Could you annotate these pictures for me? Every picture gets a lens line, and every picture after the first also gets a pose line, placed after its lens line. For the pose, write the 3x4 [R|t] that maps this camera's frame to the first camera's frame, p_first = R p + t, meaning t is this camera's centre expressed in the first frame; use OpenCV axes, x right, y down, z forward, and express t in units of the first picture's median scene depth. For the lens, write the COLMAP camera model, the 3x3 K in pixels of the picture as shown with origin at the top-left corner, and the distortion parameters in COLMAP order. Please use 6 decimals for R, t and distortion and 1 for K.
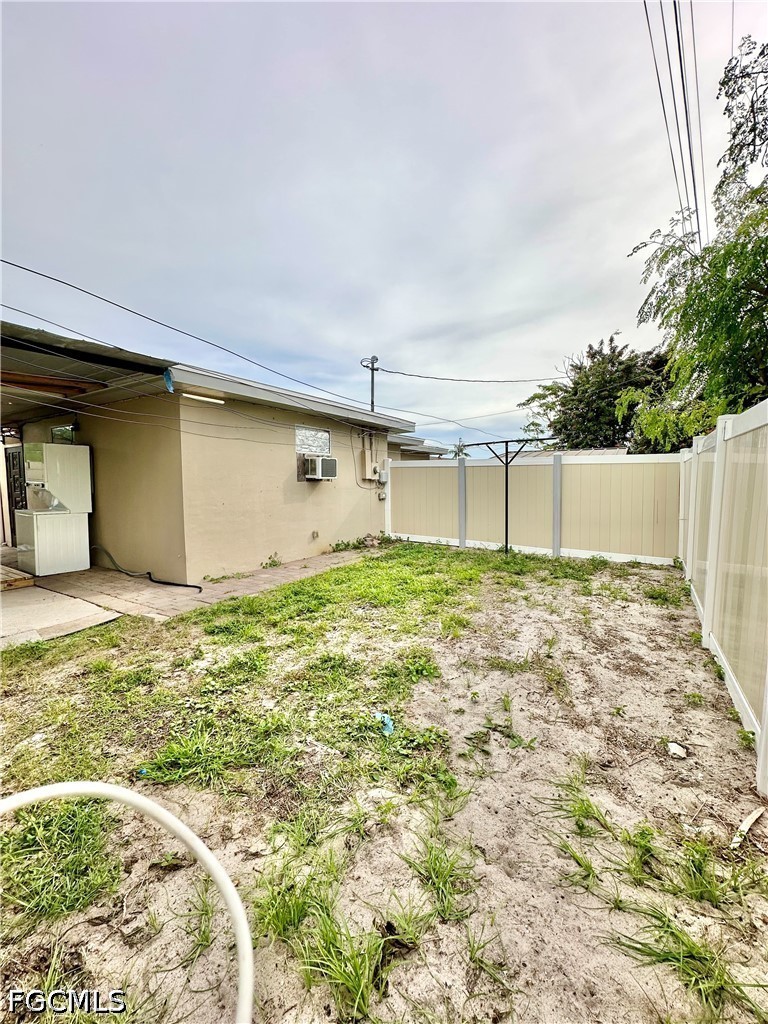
lens RADIAL K [[407.5, 0, 385.1], [0, 407.5, 512.4], [0, 0, 1]] dist [-0.001327, 0.000397]
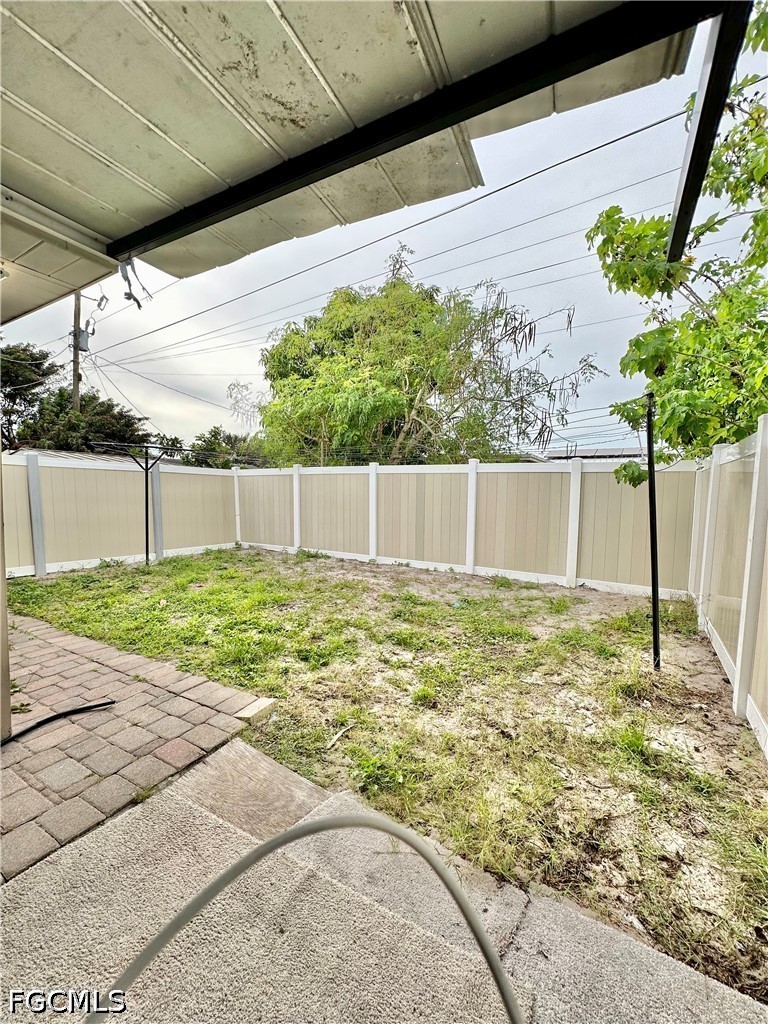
lens RADIAL K [[407.5, 0, 385.1], [0, 407.5, 512.4], [0, 0, 1]] dist [-0.001327, 0.000397]
pose [[-0.055577, -0.042599, 0.997545, -1.413504], [0.059703, 0.997160, 0.045908, -0.058163], [-0.996668, 0.062108, -0.052876, 1.001313]]
